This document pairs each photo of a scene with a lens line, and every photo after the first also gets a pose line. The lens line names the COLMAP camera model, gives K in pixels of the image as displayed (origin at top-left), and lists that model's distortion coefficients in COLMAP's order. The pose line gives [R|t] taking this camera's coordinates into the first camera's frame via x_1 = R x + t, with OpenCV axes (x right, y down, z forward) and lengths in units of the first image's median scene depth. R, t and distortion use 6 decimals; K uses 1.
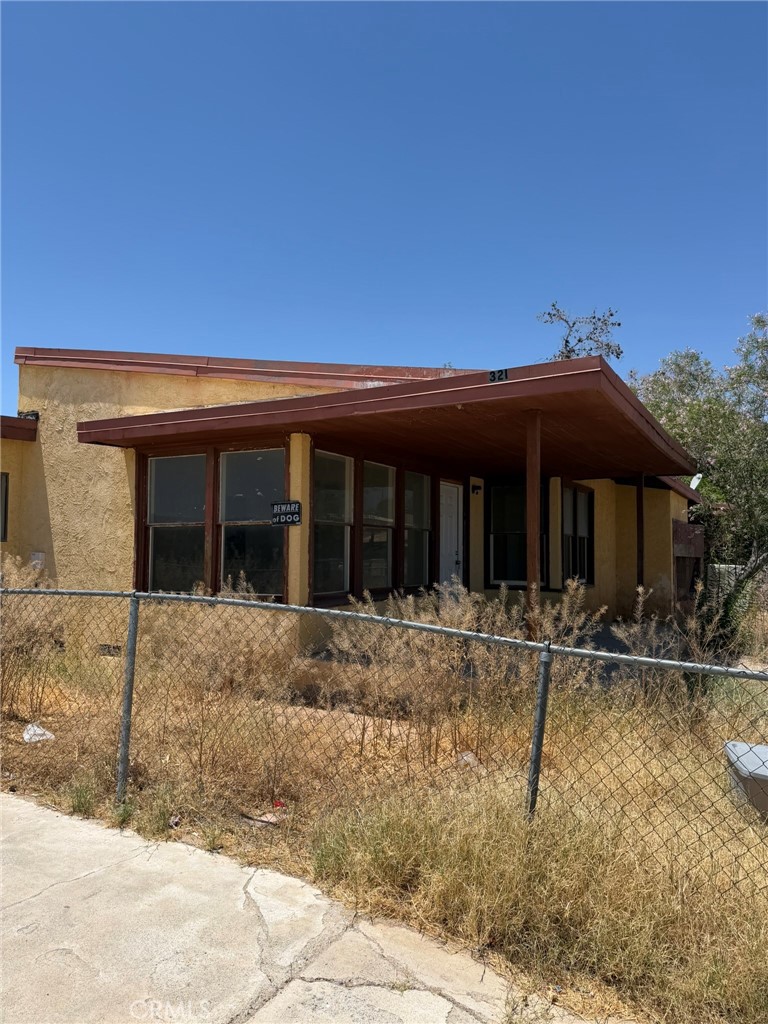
lens RADIAL K [[707.7, 0, 384.0], [0, 707.7, 512.0], [0, 0, 1]] dist [0.103218, -0.158625]
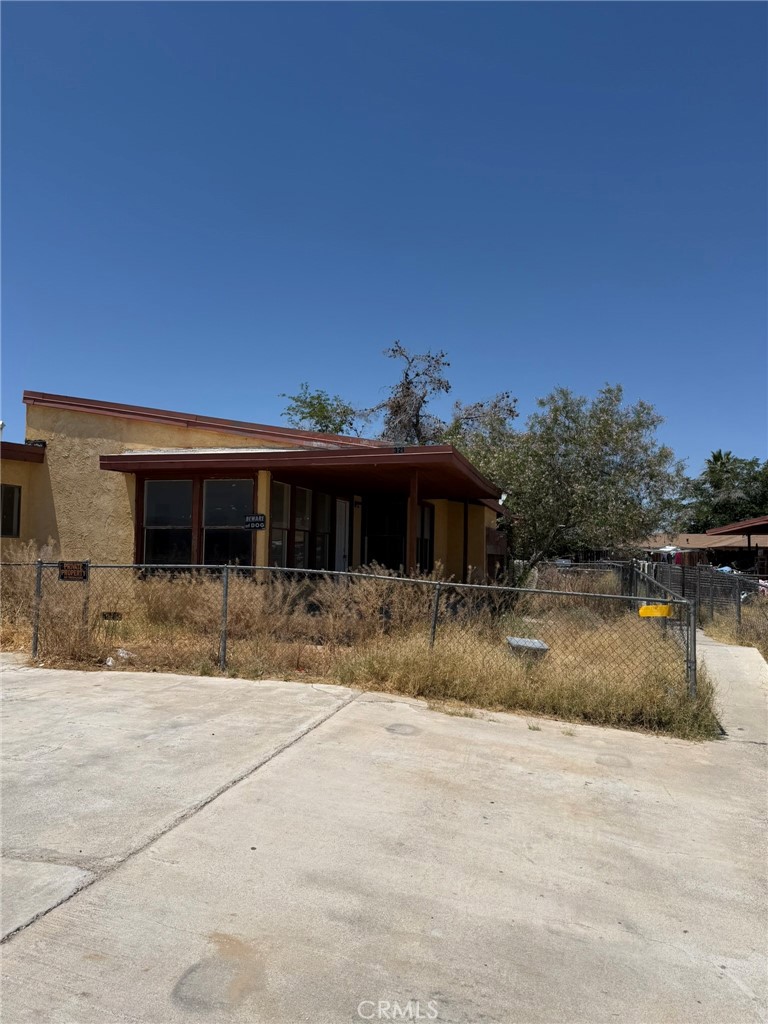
lens RADIAL K [[711.1, 0, 389.3], [0, 711.1, 505.9], [0, 0, 1]] dist [0.103550, -0.112894]
pose [[0.969378, 0.023922, 0.244404, -0.225926], [-0.021765, 0.999697, -0.011522, -0.020835], [-0.244606, 0.005850, 0.969605, -0.562184]]
